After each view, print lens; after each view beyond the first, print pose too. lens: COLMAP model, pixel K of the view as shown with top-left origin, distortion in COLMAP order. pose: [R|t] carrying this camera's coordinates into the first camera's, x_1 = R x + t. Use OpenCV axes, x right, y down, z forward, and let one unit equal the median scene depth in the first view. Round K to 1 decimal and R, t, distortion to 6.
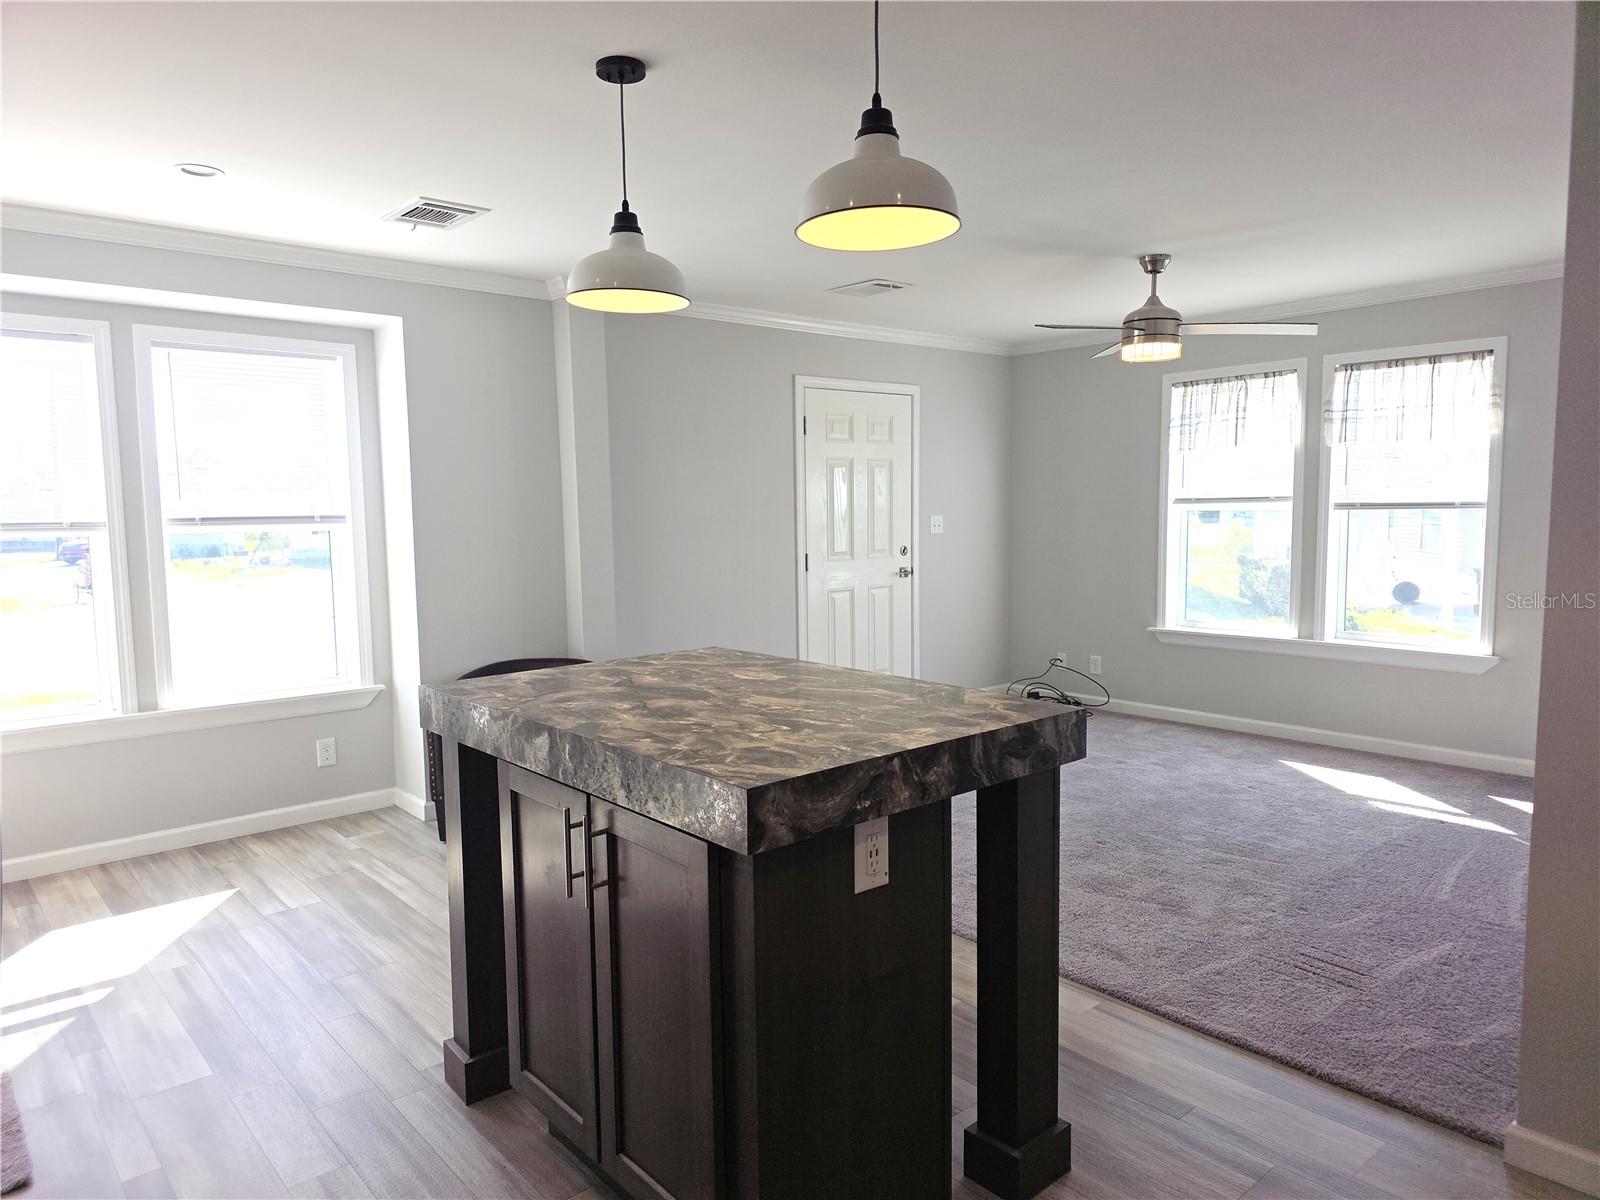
lens RADIAL K [[1058.8, 0, 800.0], [0, 1058.8, 600.0], [0, 0, 1]] dist [0.036172, -0.046473]
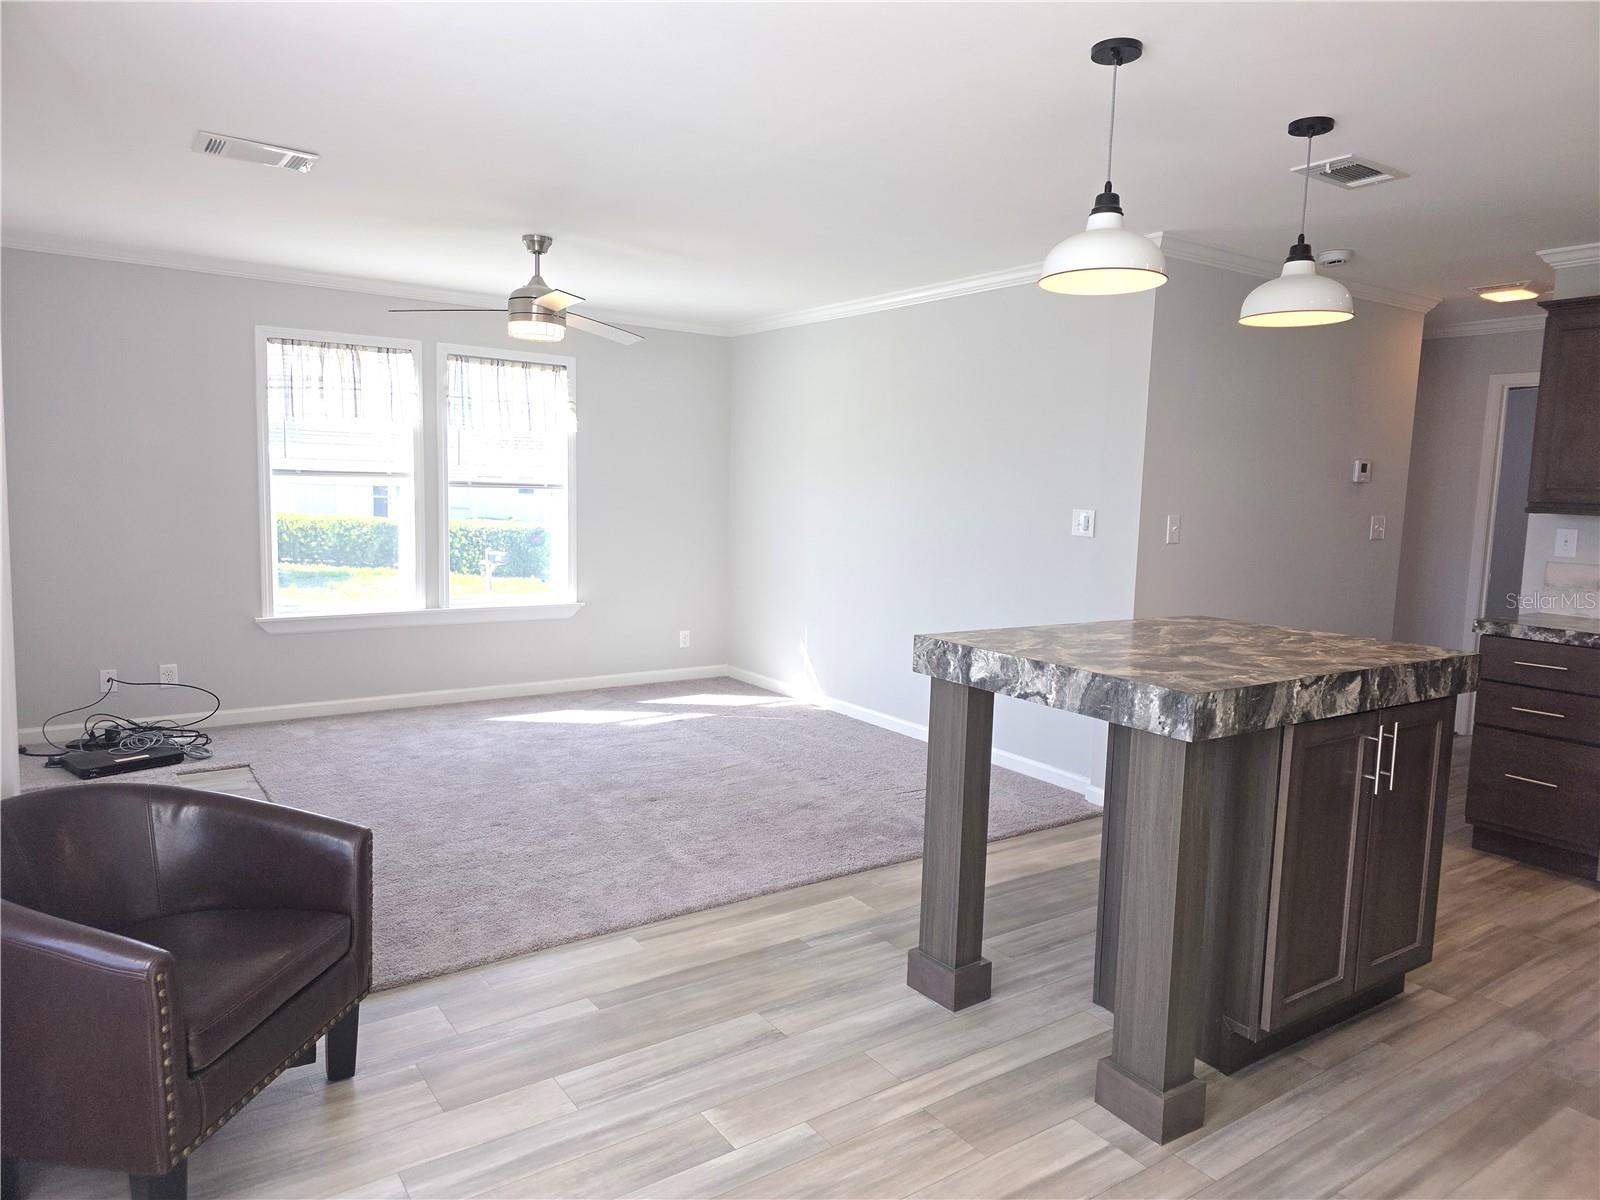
lens RADIAL K [[1044.5, 0, 800.0], [0, 1044.5, 600.0], [0, 0, 1]] dist [0.031137, -0.001104]
pose [[0.112765, -0.089250, 0.989605, -0.659442], [0.062054, 0.994646, 0.082633, -0.045382], [-0.991682, 0.052091, 0.117699, 0.652145]]
